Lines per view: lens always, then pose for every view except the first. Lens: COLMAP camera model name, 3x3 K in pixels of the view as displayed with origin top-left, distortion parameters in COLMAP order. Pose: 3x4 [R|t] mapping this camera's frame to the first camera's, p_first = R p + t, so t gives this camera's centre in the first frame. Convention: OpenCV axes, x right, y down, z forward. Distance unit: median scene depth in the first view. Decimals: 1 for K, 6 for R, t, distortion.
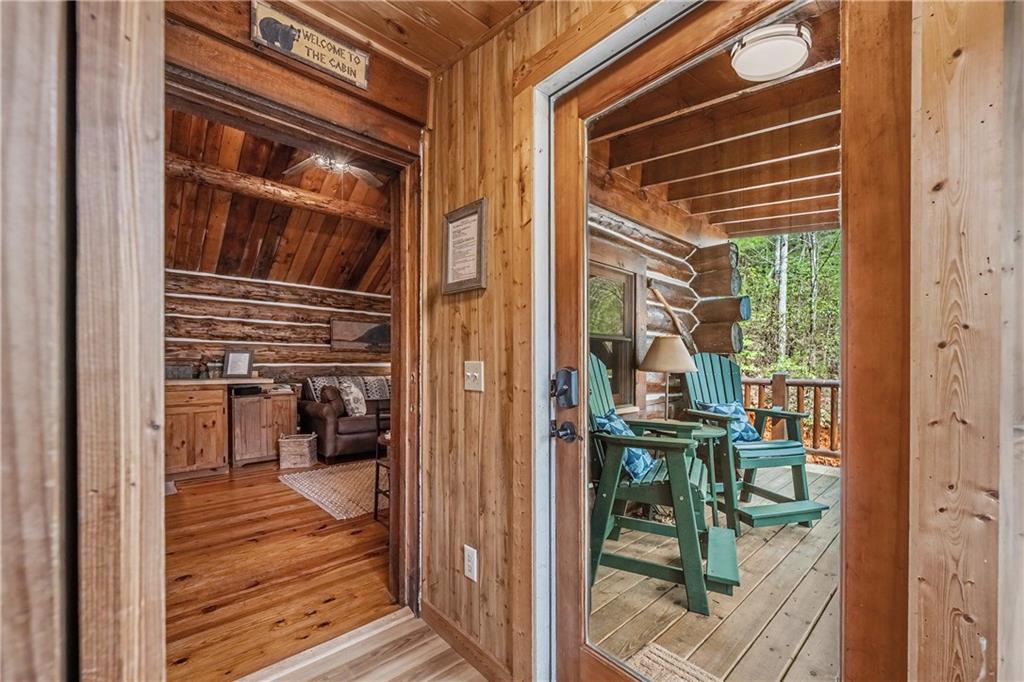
lens RADIAL K [[416.0, 0, 513.0], [0, 416.0, 366.2], [0, 0, 1]] dist [-0.000341, -0.000065]
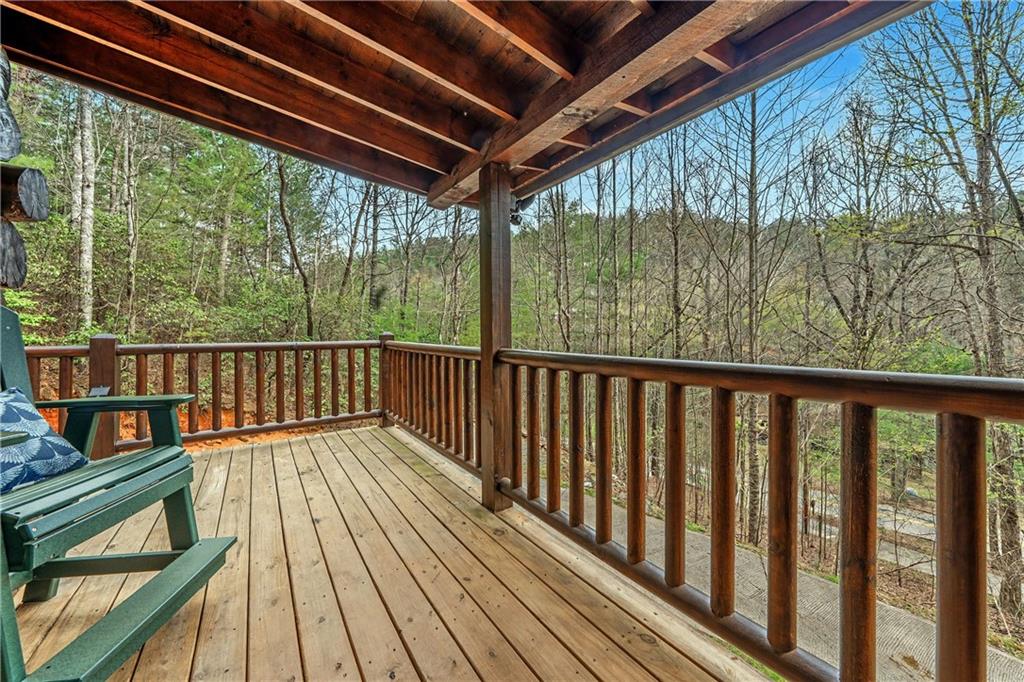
lens RADIAL K [[351.3, 0, 512.0], [0, 351.3, 341.0], [0, 0, 1]] dist [-0.000248, -0.000045]
pose [[0.106599, -0.007978, 0.994270, 0.233183], [0.000401, 0.999968, 0.007981, 0.029537], [-0.994302, -0.000452, 0.106598, 0.446793]]
